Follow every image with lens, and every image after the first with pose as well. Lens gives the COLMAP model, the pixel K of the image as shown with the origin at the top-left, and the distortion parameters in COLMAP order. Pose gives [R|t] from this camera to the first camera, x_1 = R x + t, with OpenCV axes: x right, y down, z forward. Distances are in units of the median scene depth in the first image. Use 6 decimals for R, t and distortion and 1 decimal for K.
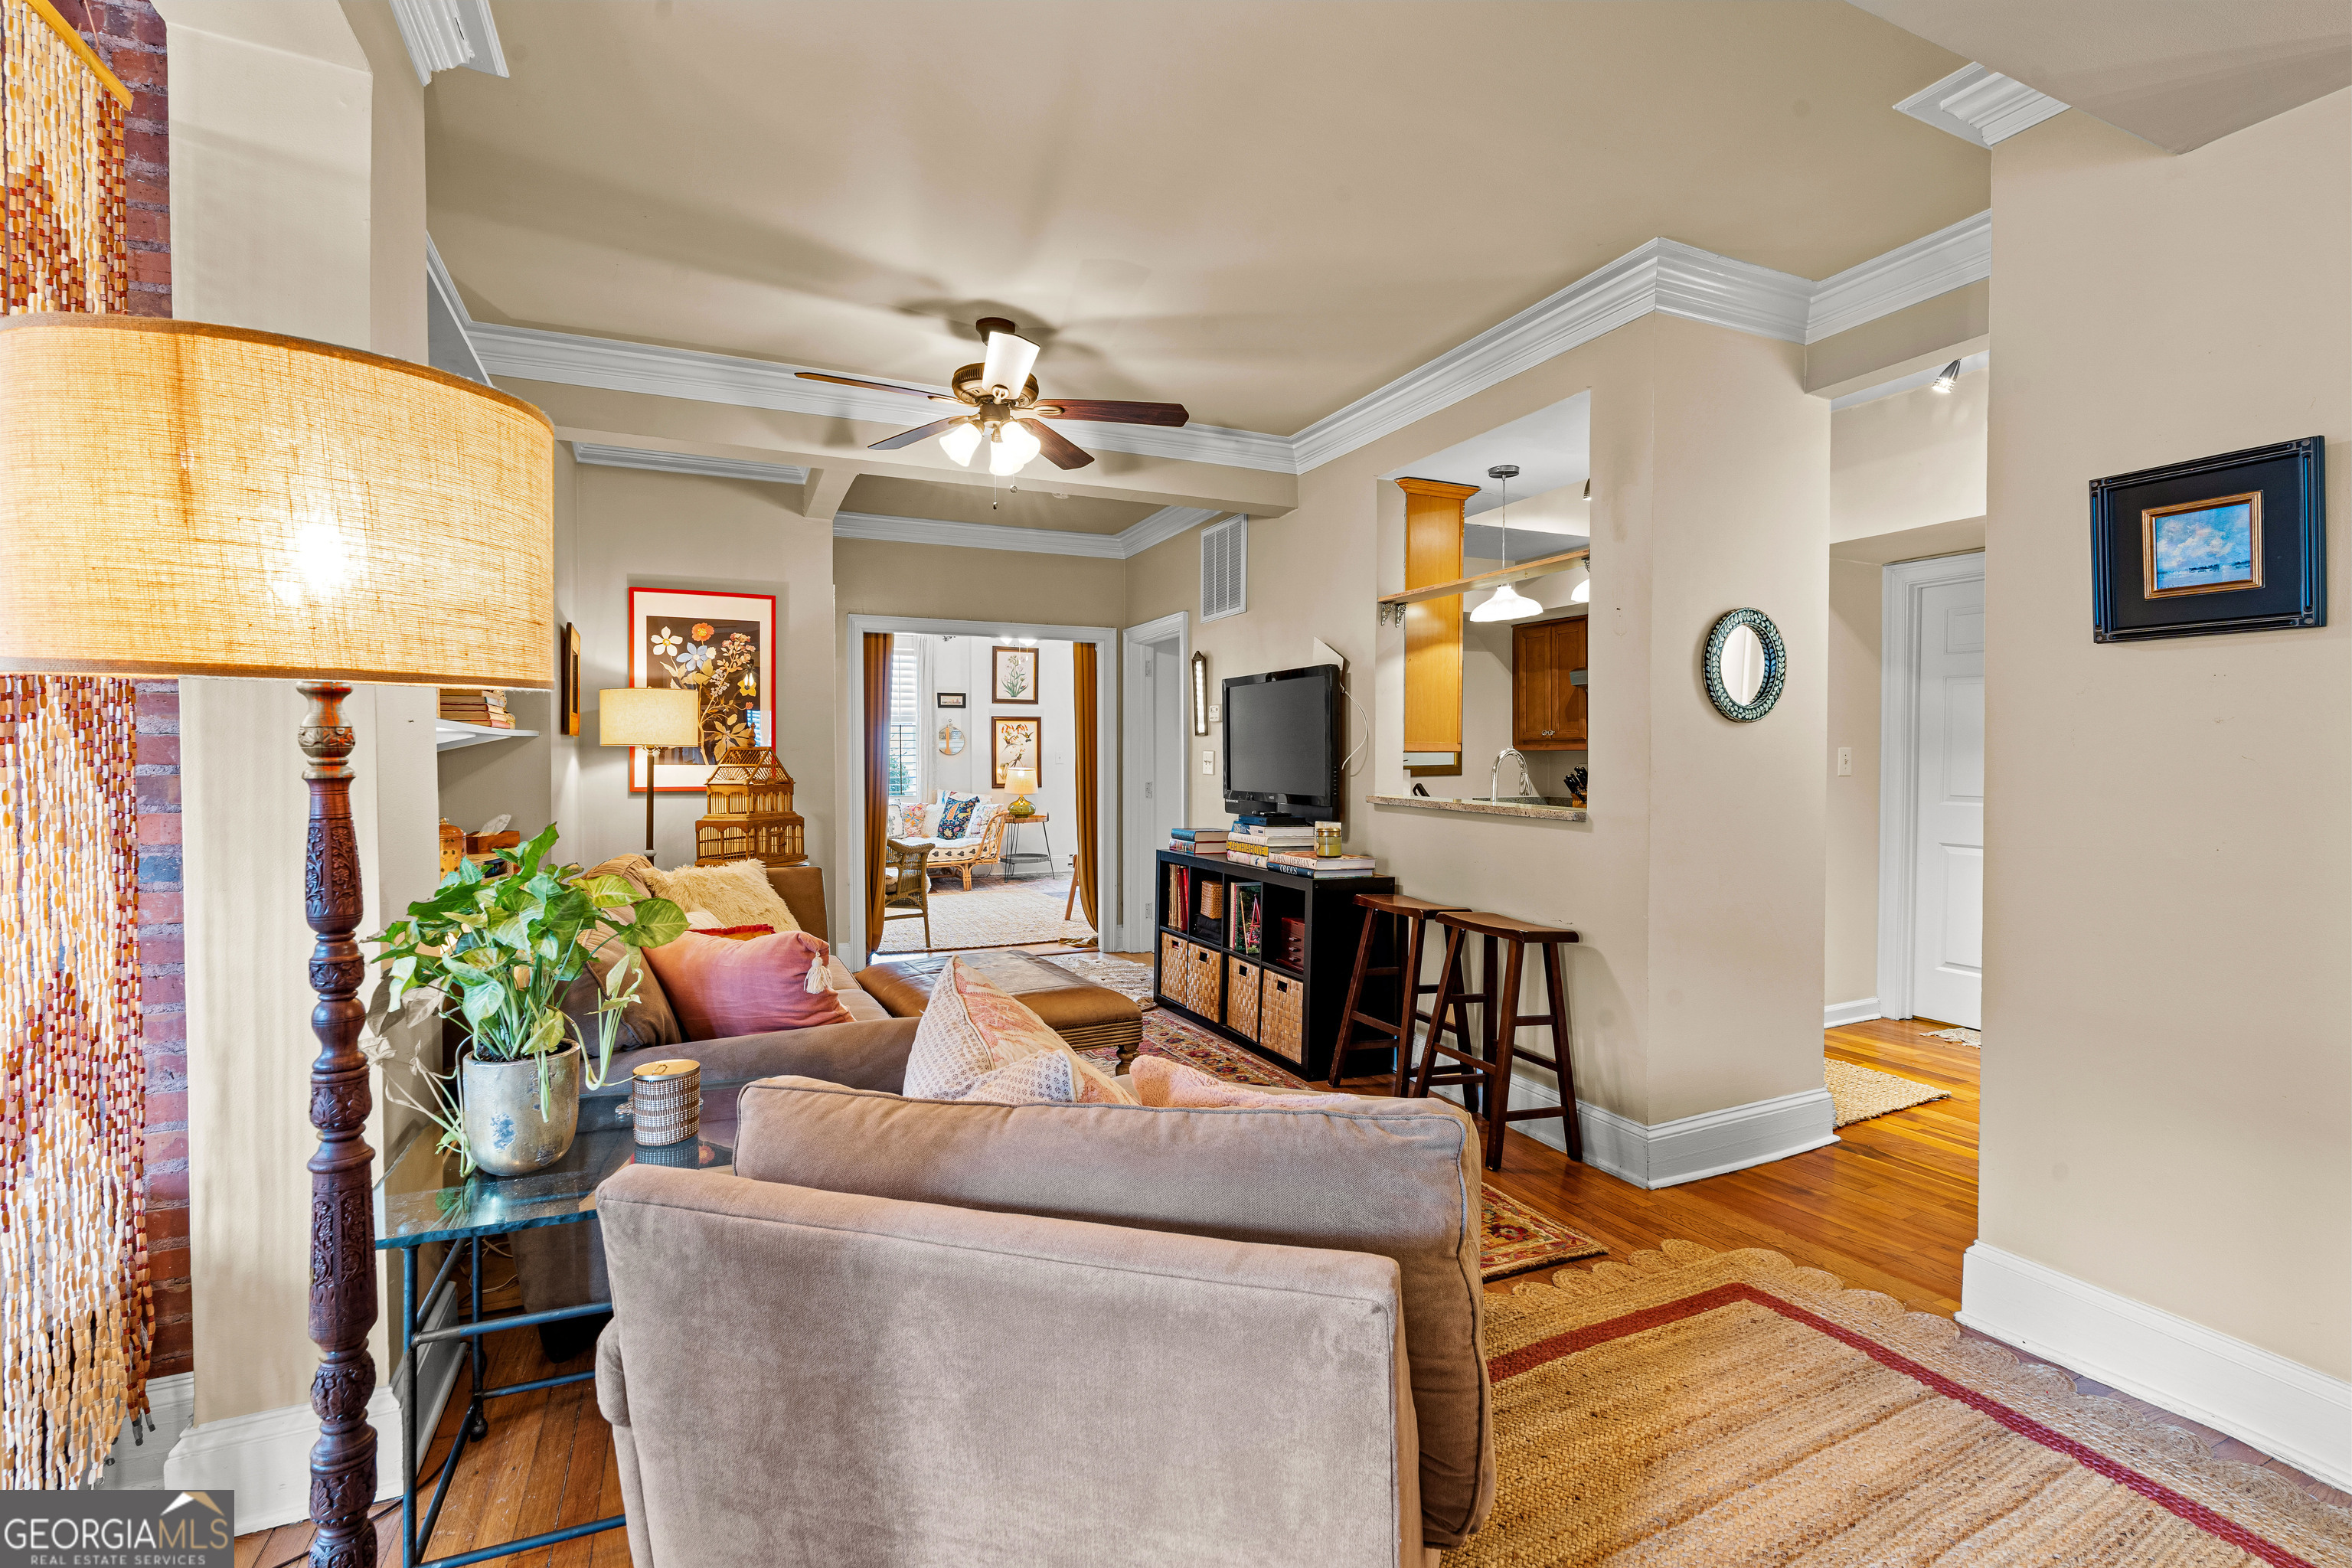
lens RADIAL K [[1053.0, 0, 1151.4], [0, 1053.0, 776.9], [0, 0, 1]] dist [-0.010108, 0.004062]
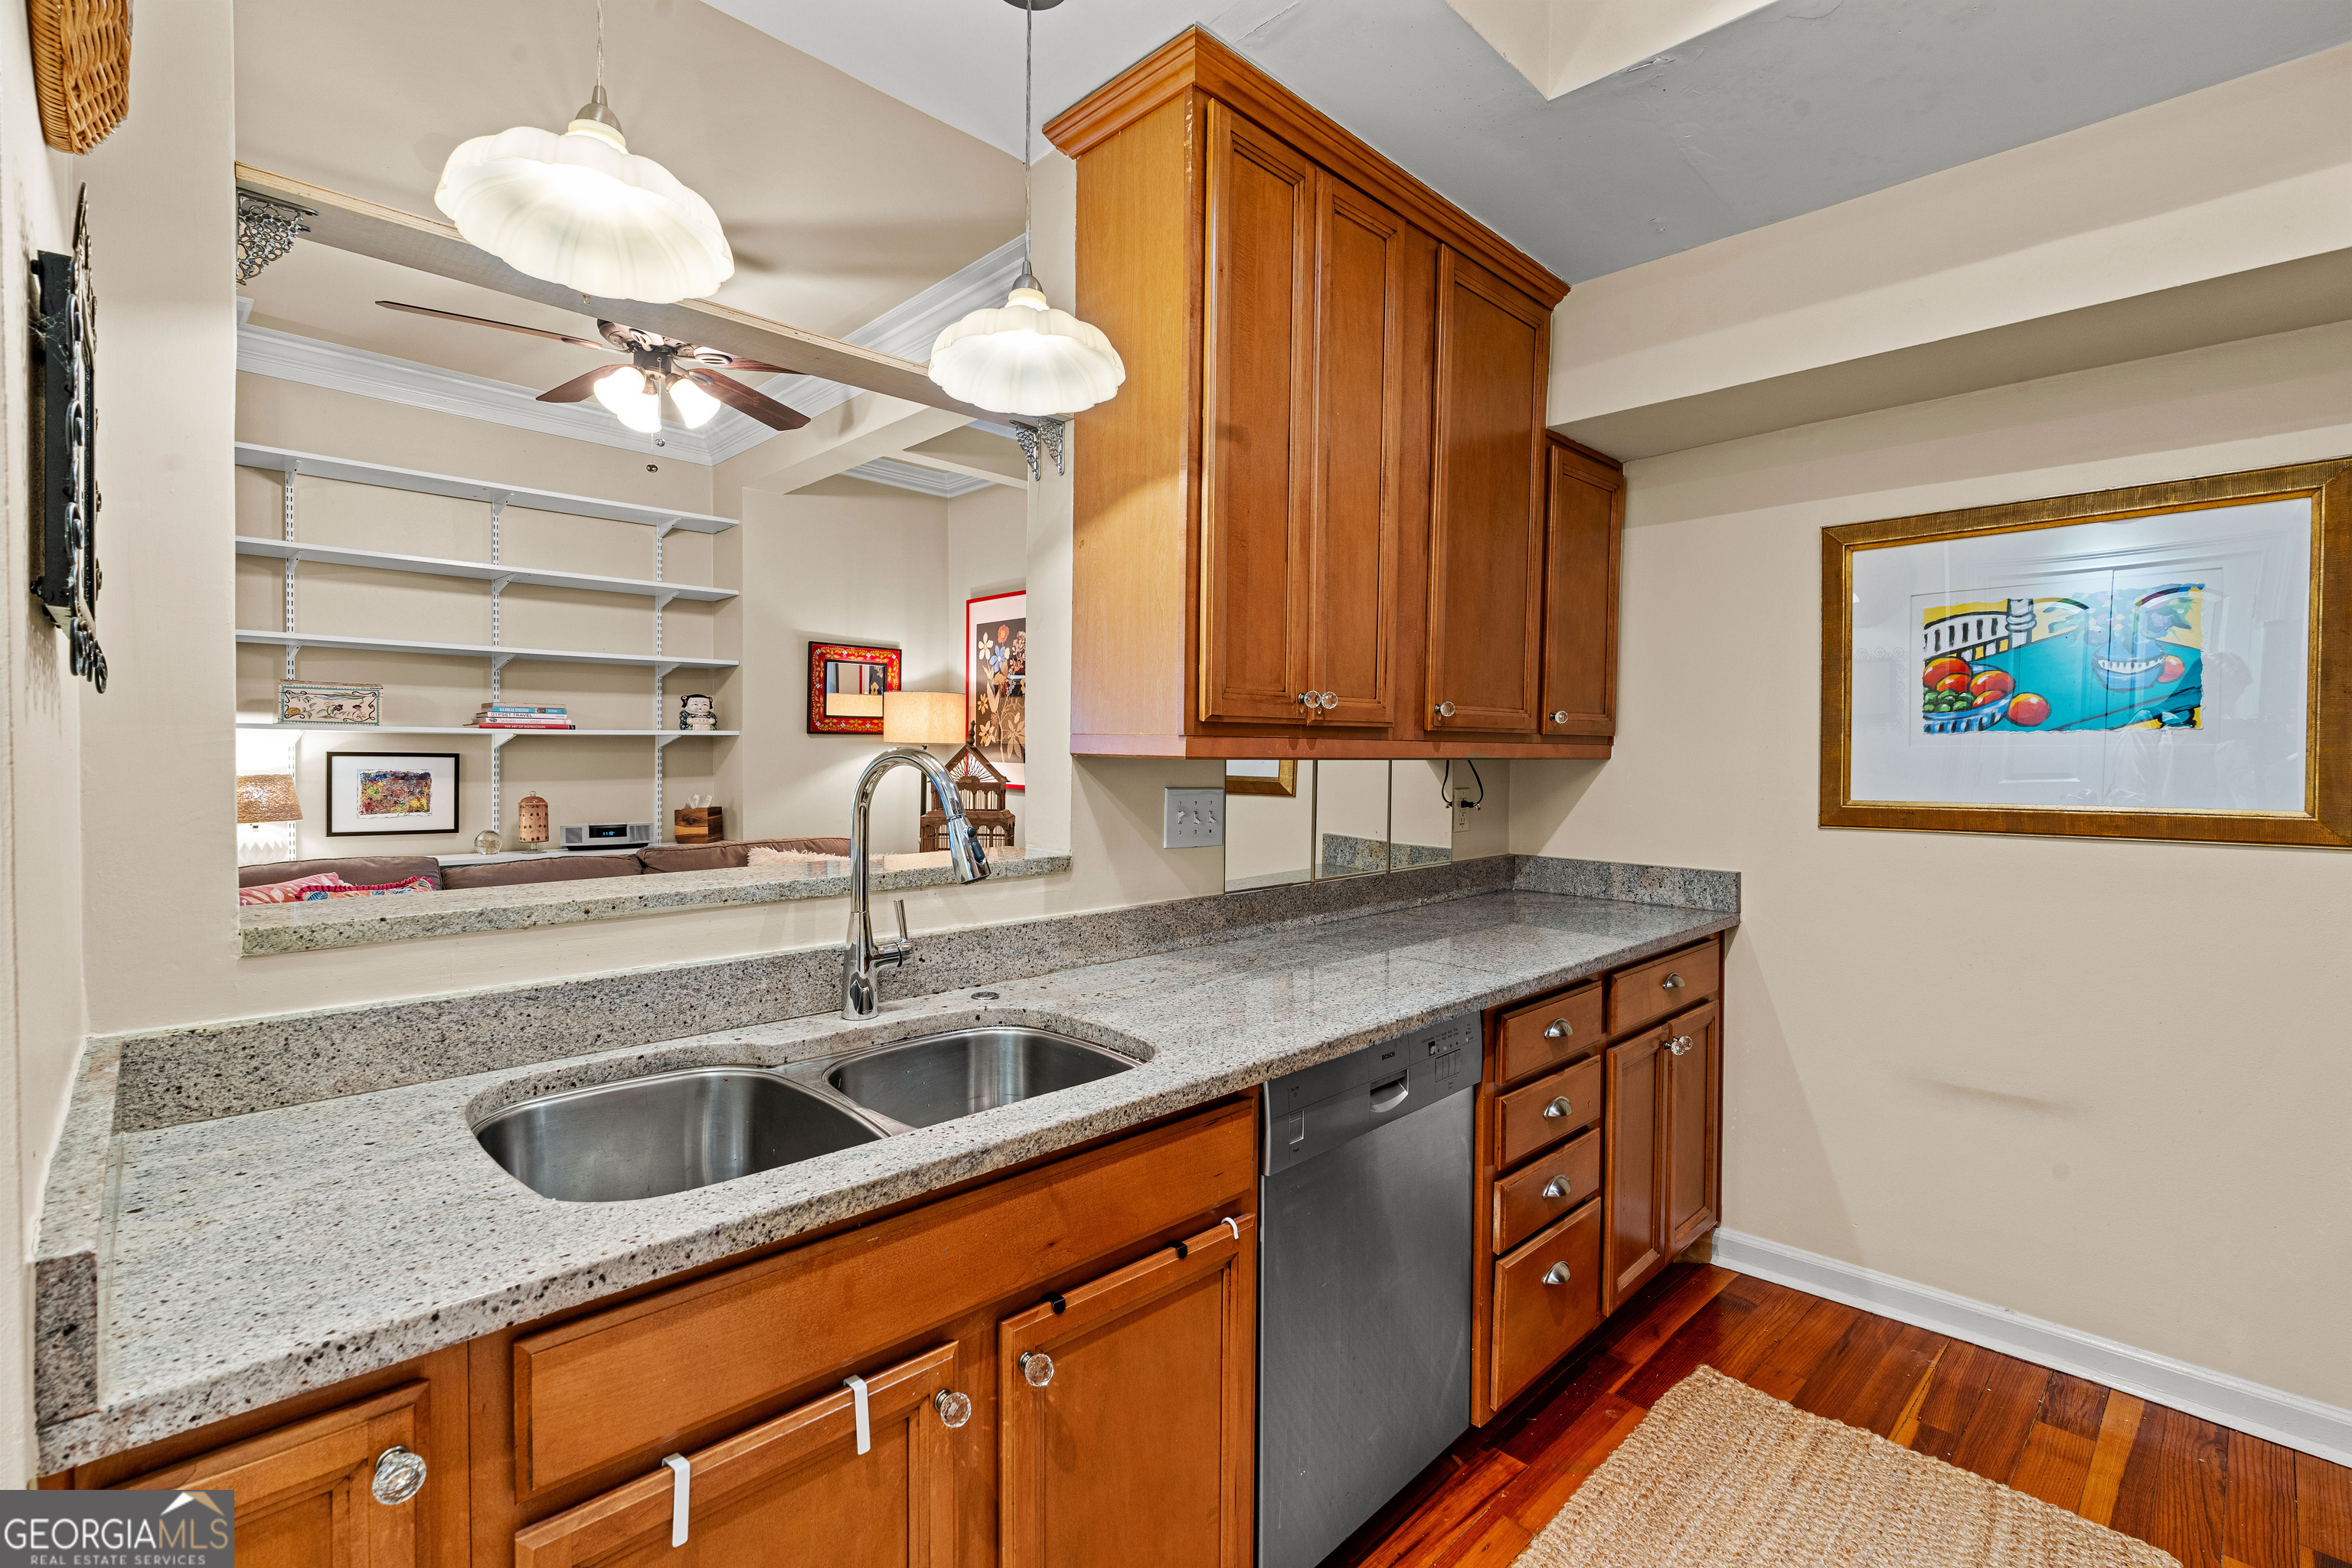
lens RADIAL K [[1053.0, 0, 1179.1], [0, 1053.0, 776.3], [0, 0, 1]] dist [-0.010108, 0.004062]
pose [[0.350424, 0.028406, -0.936160, 0.691969], [-0.032274, 0.999313, 0.018242, -0.025762], [0.936035, 0.023821, 0.351100, 0.919577]]
